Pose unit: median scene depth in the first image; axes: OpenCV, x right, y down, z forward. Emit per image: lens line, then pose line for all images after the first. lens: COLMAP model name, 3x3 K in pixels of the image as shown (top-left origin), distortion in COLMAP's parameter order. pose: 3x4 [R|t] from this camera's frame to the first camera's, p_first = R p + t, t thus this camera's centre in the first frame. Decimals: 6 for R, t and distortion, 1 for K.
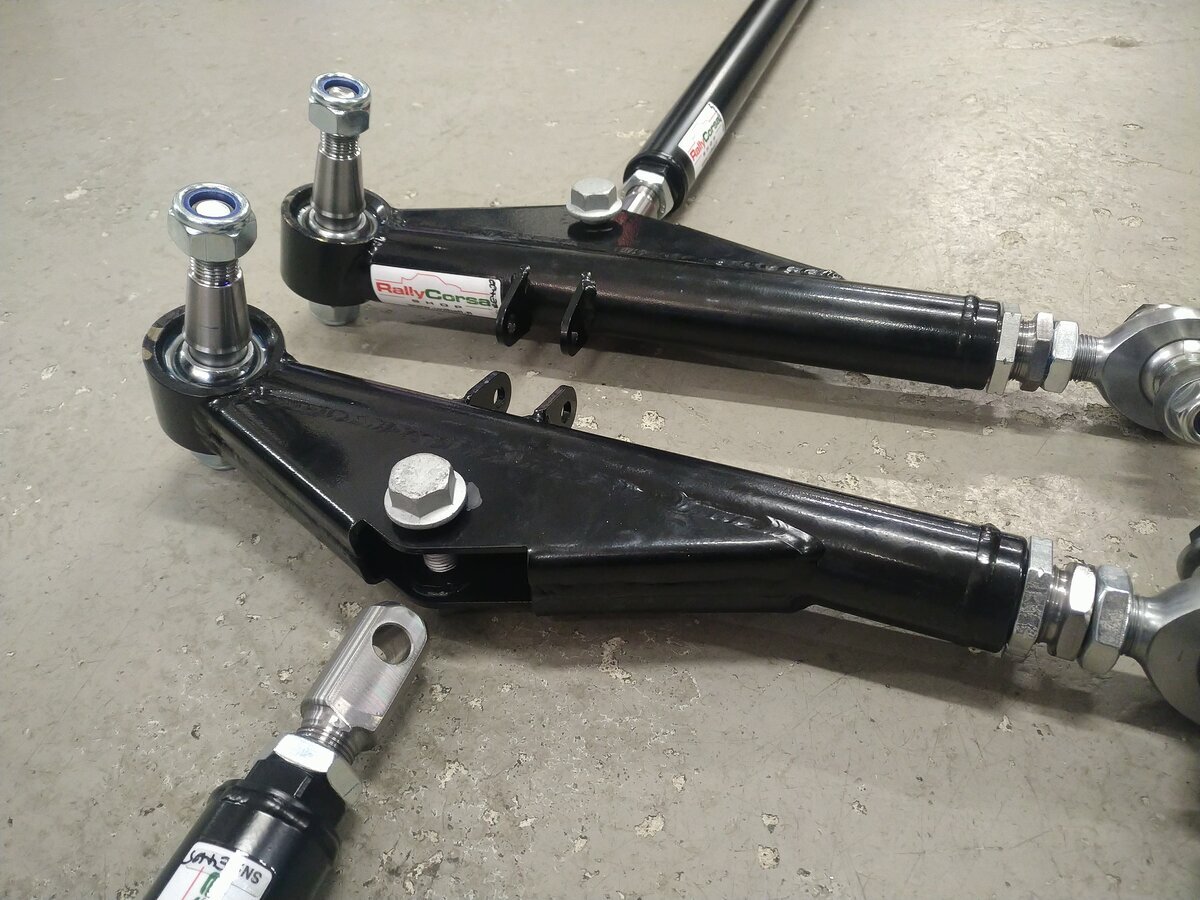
lens RADIAL K [[946.5, 0, 600.0], [0, 946.5, 450.0], [0, 0, 1]] dist [-0.084033, 0.173292]
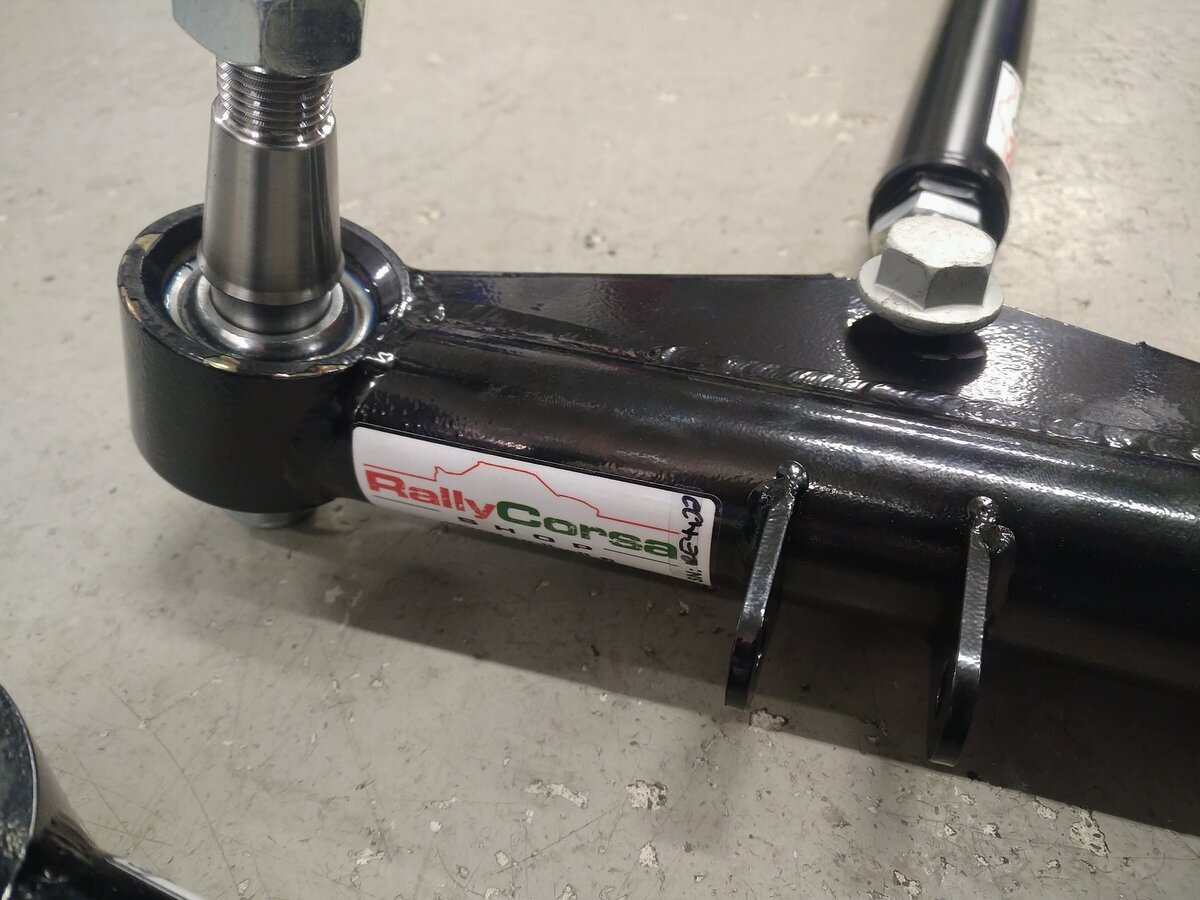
lens RADIAL K [[985.8, 0, 600.0], [0, 985.8, 450.0], [0, 0, 1]] dist [-0.057497, 0.085941]
pose [[0.999360, 0.031815, 0.016333, -0.150681], [-0.031729, 0.999481, -0.005517, -0.188468], [-0.016500, 0.004995, 0.999851, 0.602634]]
